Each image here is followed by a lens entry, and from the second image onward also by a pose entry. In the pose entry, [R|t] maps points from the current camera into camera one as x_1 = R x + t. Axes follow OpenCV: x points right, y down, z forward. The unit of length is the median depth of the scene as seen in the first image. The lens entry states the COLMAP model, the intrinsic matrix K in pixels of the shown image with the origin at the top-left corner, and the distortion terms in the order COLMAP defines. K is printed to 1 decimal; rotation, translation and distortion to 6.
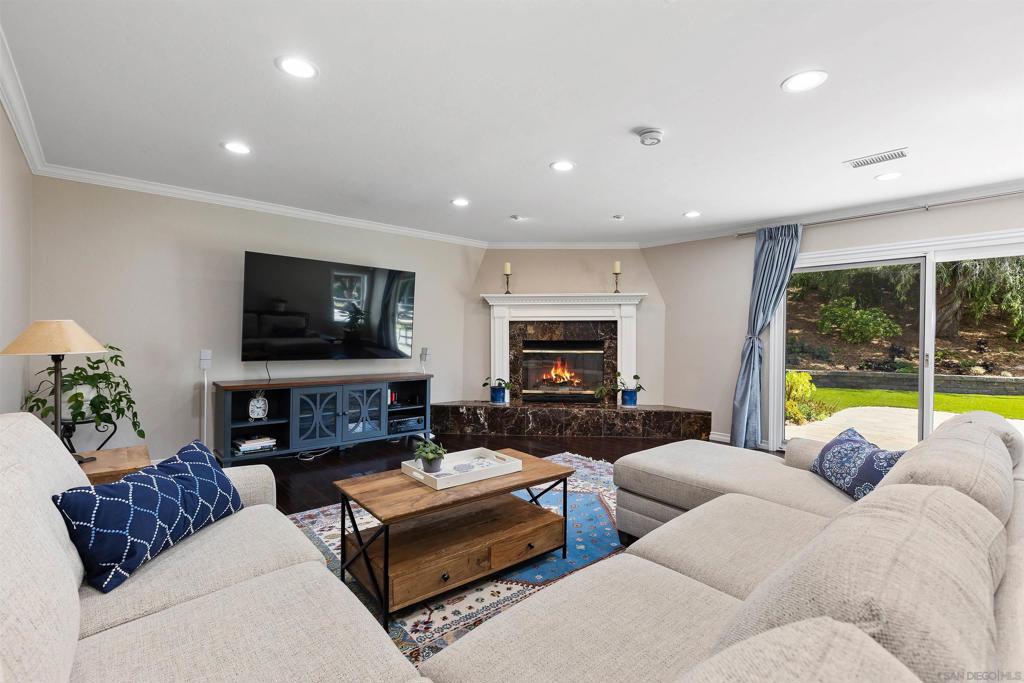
lens RADIAL K [[455.5, 0, 512.9], [0, 455.5, 339.1], [0, 0, 1]] dist [-0.001258, 0.000252]
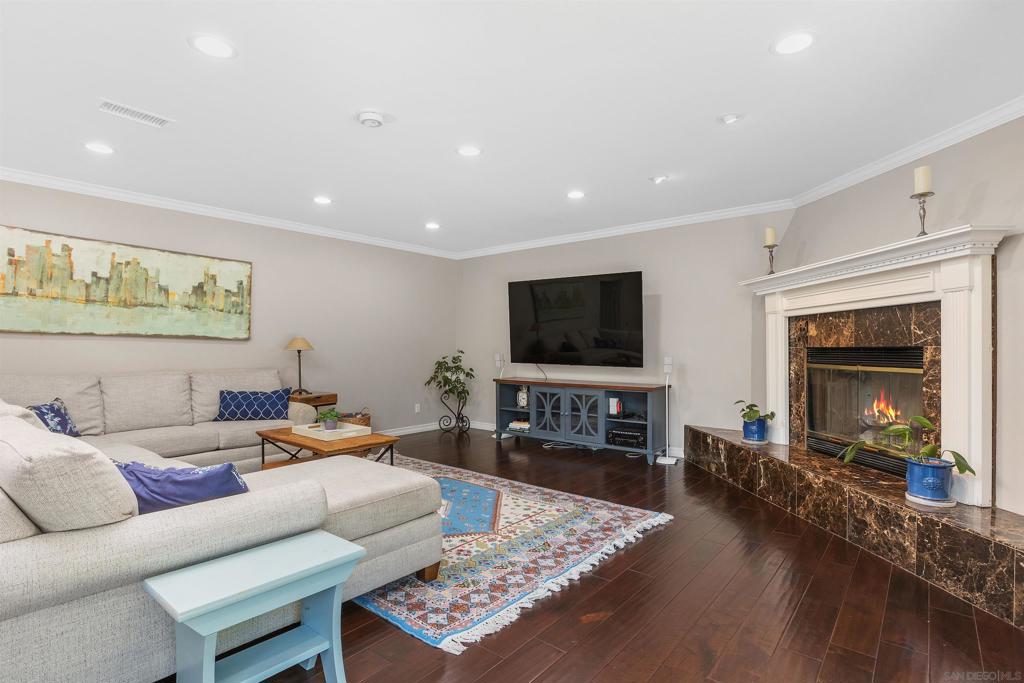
lens RADIAL K [[503.3, 0, 513.5], [0, 503.3, 345.0], [0, 0, 1]] dist [-0.007135, 0.002222]
pose [[0.174863, -0.010725, -0.984534, 0.656254], [-0.003654, 0.999927, -0.011542, 0.009518], [0.984586, 0.005616, 0.174811, 0.535354]]
